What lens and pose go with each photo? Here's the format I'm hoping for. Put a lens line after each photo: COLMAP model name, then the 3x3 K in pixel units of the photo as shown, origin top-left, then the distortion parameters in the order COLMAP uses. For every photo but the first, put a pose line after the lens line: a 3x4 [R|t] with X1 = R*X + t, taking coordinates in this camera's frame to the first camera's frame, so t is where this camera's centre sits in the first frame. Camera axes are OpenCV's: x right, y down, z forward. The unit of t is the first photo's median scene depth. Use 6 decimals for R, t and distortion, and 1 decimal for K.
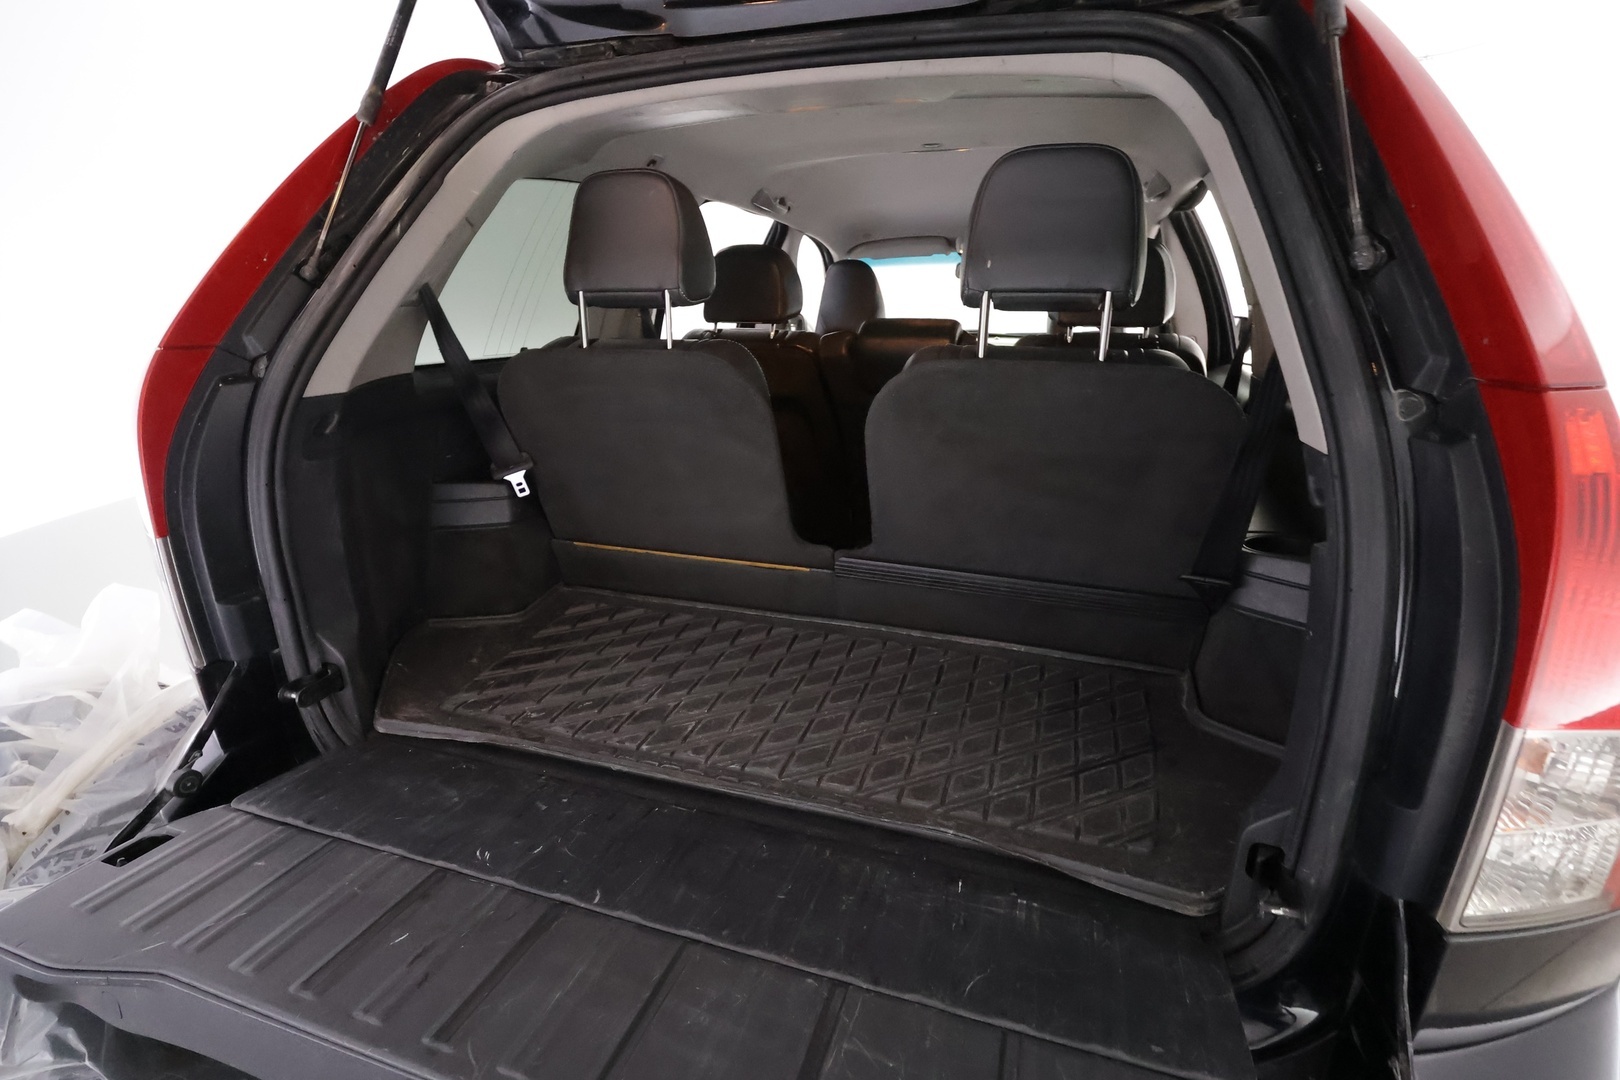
lens RADIAL K [[747.5, 0, 797.4], [0, 747.5, 521.3], [0, 0, 1]] dist [-0.004292, 0.002746]
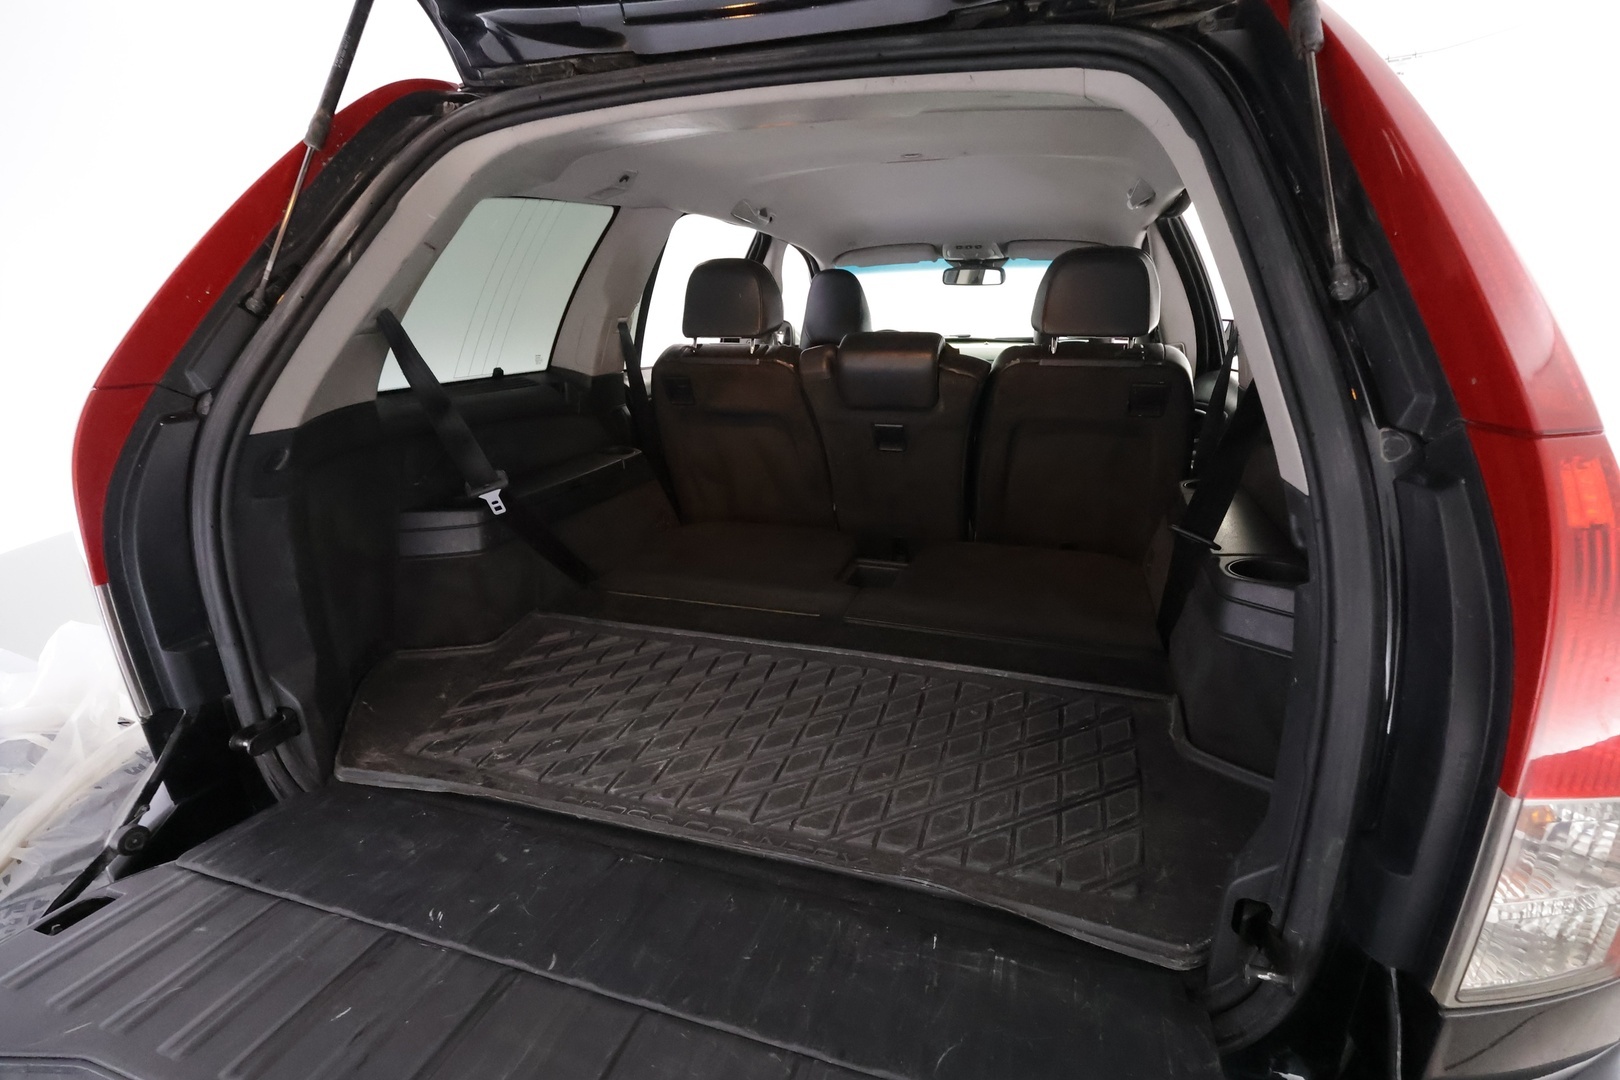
lens RADIAL K [[747.5, 0, 794.2], [0, 747.5, 524.8], [0, 0, 1]] dist [-0.004292, 0.002746]
pose [[0.999903, -0.013570, 0.003290, 0.033343], [0.013577, 0.999906, -0.002120, -0.036705], [-0.003260, 0.002165, 0.999992, 0.034667]]
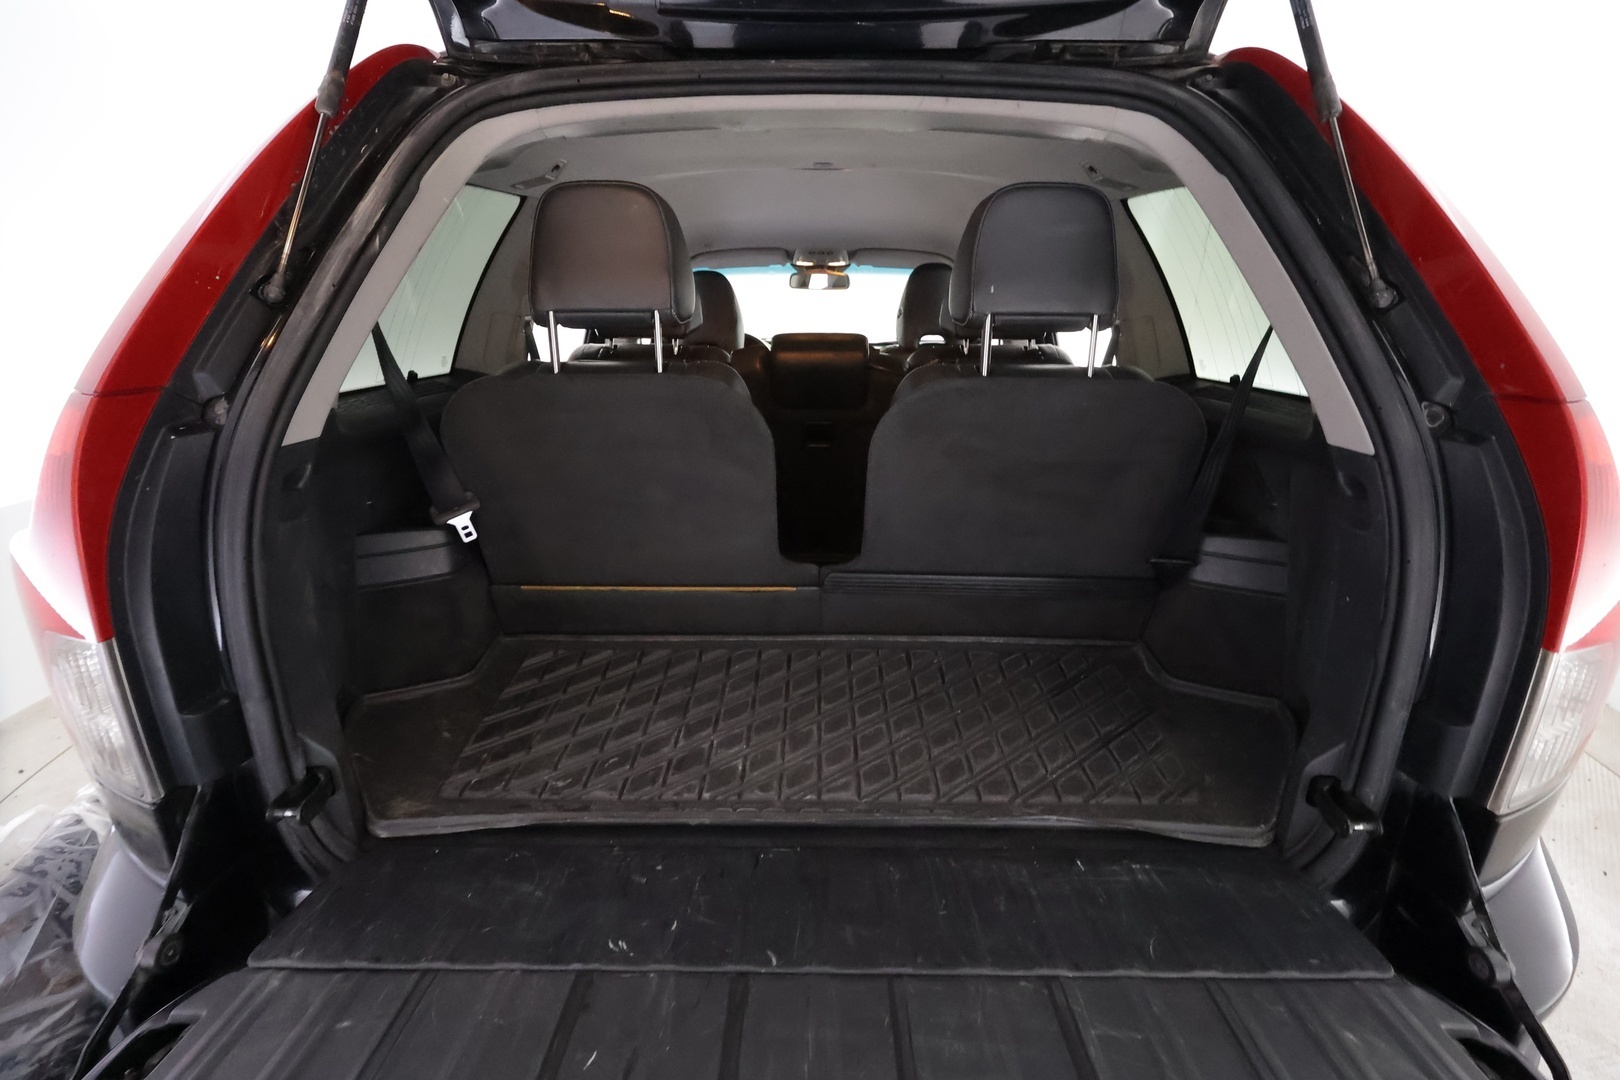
lens RADIAL K [[747.5, 0, 827.1], [0, 747.5, 524.0], [0, 0, 1]] dist [-0.004292, 0.002746]
pose [[0.952339, -0.082069, 0.293795, -0.330378], [0.083340, 0.996487, 0.008210, -0.037677], [-0.293437, 0.016666, 0.955833, 0.047257]]
